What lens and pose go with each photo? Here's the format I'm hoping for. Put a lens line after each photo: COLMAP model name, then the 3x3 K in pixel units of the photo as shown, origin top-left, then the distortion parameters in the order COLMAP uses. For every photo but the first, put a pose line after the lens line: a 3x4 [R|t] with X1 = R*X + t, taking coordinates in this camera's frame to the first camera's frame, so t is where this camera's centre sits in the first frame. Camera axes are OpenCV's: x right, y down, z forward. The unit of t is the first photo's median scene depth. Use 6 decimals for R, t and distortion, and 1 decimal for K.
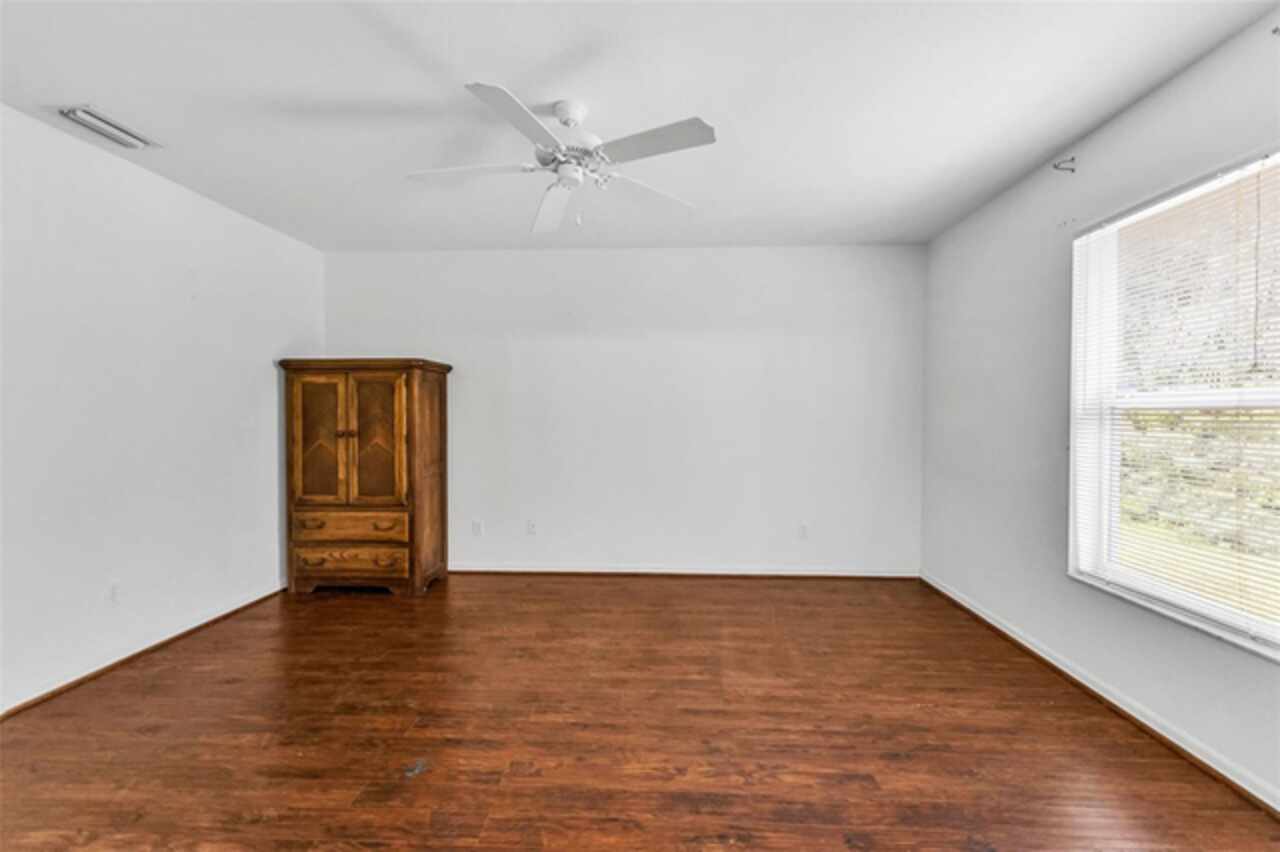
lens RADIAL K [[551.9, 0, 640.0], [0, 551.9, 426.0], [0, 0, 1]] dist [0.007828, 0.000172]
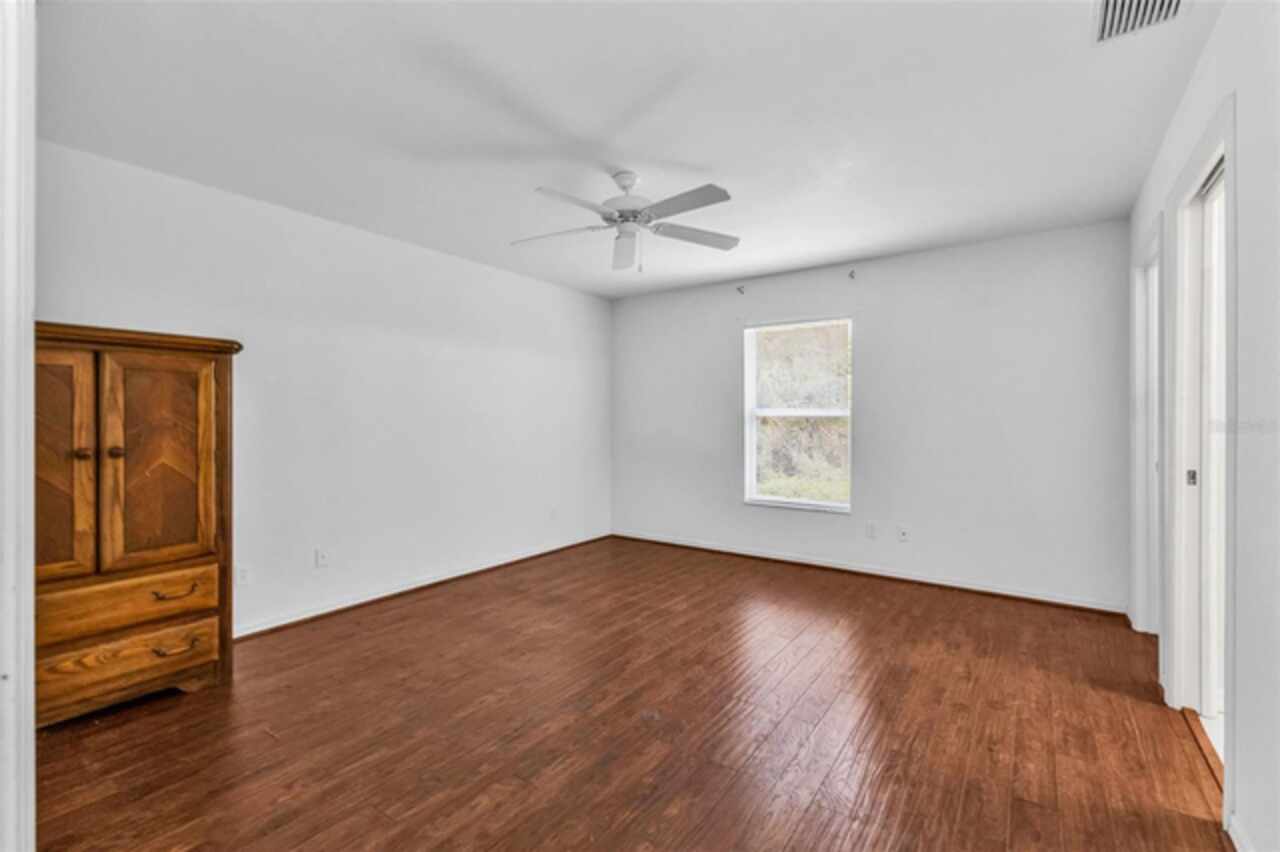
lens RADIAL K [[564.7, 0, 634.8], [0, 564.7, 421.5], [0, 0, 1]] dist [0.002519, 0.000032]
pose [[0.535279, -0.004933, 0.844661, -0.737406], [0.017935, 0.999824, -0.005526, -0.005689], [-0.844485, 0.018107, 0.535273, 0.186323]]
